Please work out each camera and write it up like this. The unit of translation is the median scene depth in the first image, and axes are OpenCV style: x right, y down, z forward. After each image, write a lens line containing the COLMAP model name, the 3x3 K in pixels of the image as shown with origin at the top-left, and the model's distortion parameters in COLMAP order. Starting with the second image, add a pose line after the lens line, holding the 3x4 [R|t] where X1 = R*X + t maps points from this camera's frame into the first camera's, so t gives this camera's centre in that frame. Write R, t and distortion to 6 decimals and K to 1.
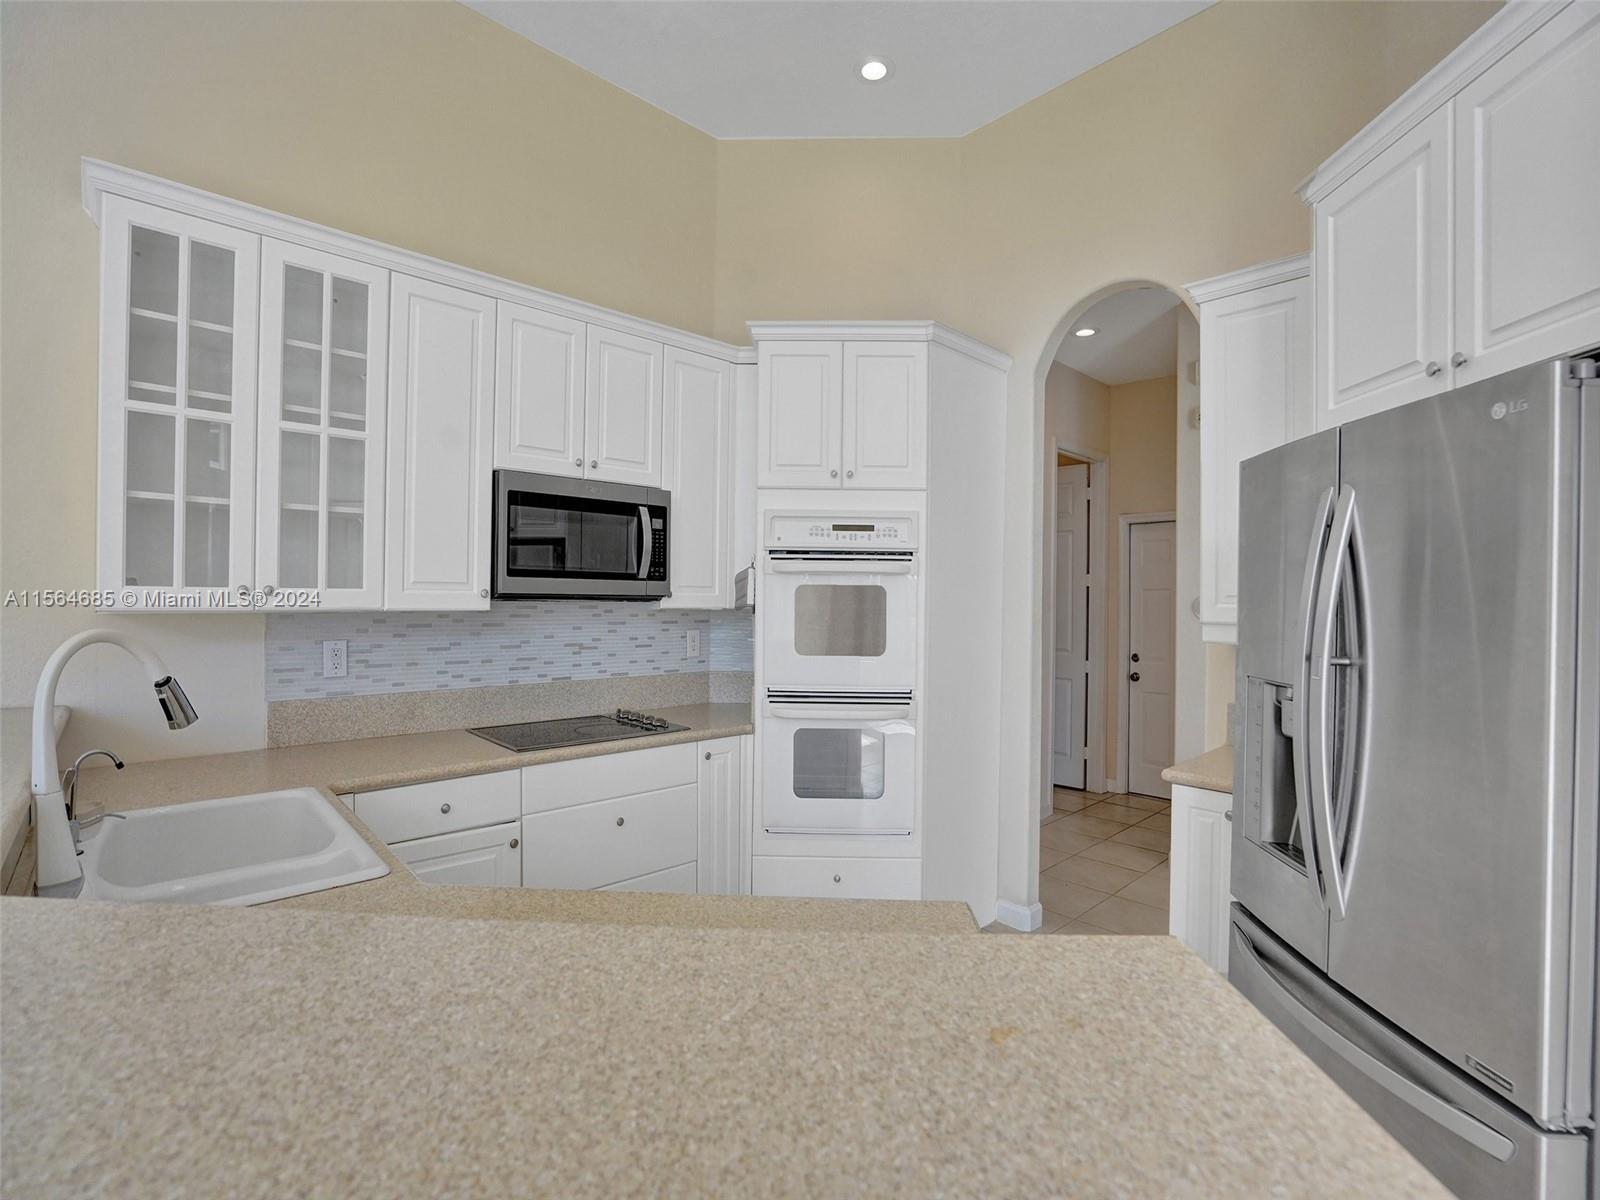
lens RADIAL K [[755.1, 0, 797.6], [0, 755.1, 595.4], [0, 0, 1]] dist [-0.025512, 0.008886]
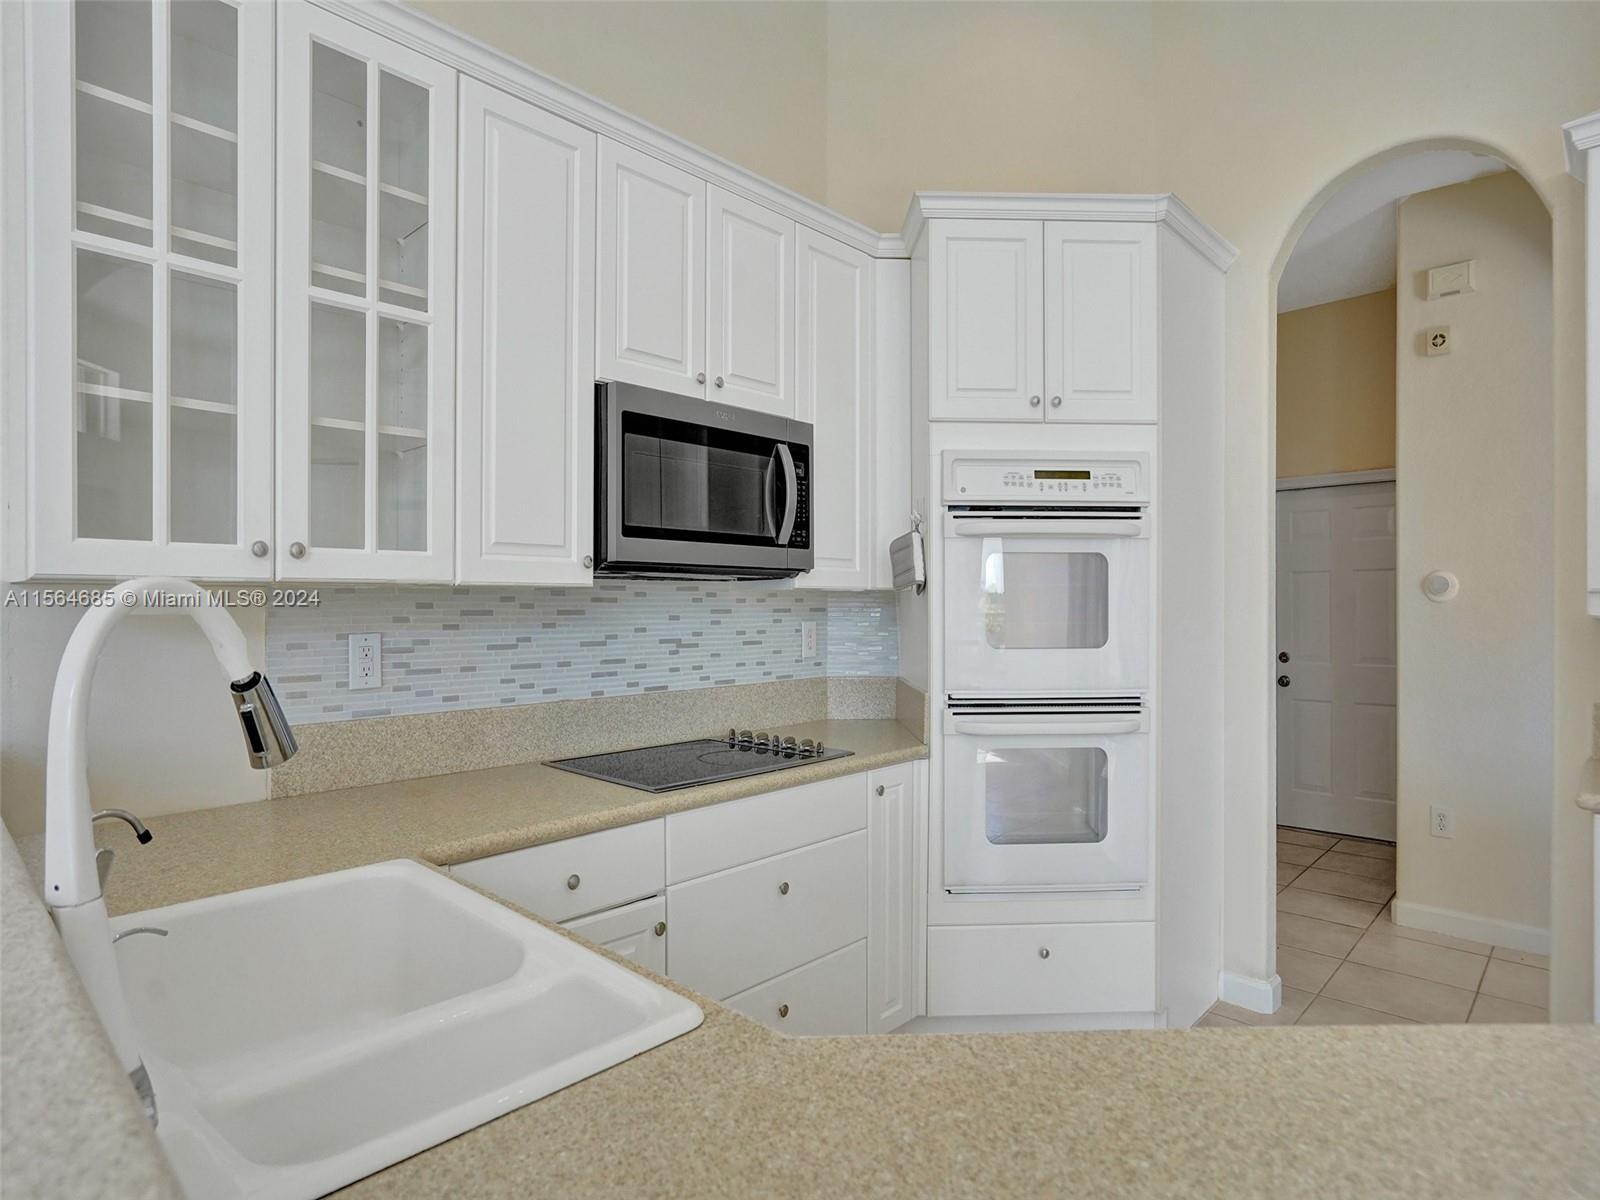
lens RADIAL K [[903.1, 0, 835.5], [0, 903.1, 594.2], [0, 0, 1]] dist [-0.008817, 0.006139]
pose [[0.997748, -0.011939, 0.066010, -0.239610], [0.012118, 0.999924, -0.002309, 0.030403], [-0.065978, 0.003104, 0.997816, 0.161835]]
